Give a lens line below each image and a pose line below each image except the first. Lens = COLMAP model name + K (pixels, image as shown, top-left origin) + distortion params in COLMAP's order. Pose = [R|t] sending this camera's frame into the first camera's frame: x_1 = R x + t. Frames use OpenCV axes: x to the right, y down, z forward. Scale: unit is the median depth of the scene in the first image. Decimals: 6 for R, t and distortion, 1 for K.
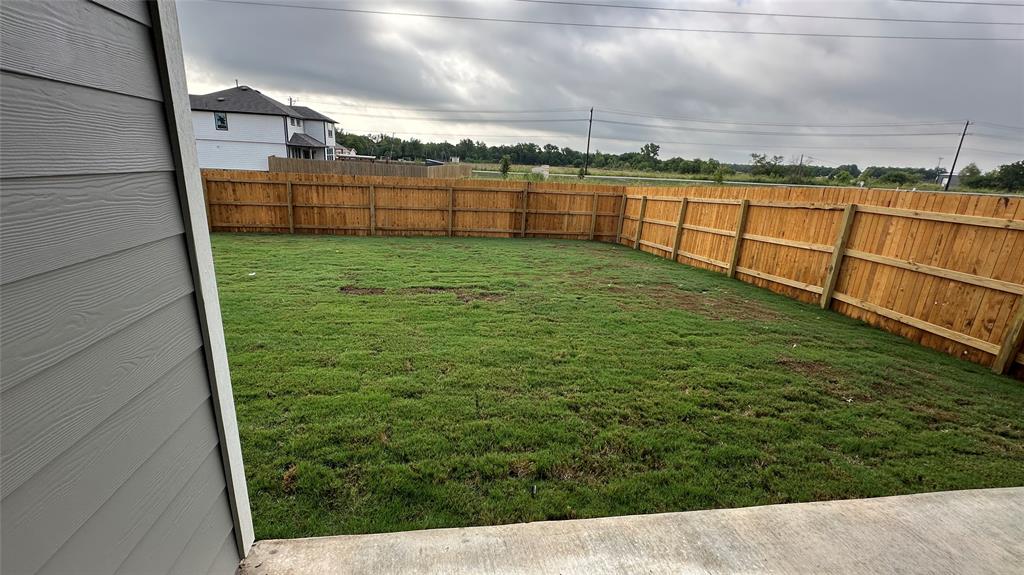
lens RADIAL K [[444.8, 0, 492.9], [0, 444.8, 304.2], [0, 0, 1]] dist [0.000250, -0.000521]
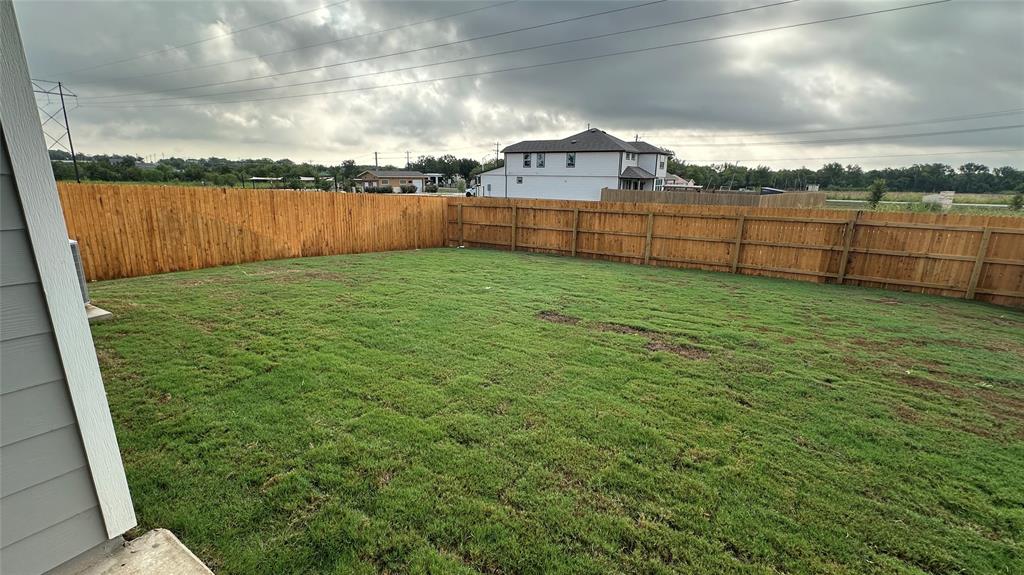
lens RADIAL K [[444.8, 0, 509.0], [0, 444.8, 295.2], [0, 0, 1]] dist [0.000250, -0.000521]
pose [[0.779043, 0.124958, -0.614392, 0.096139], [-0.176092, 0.984102, -0.023132, -0.017607], [0.601734, 0.126210, 0.788661, 0.084733]]
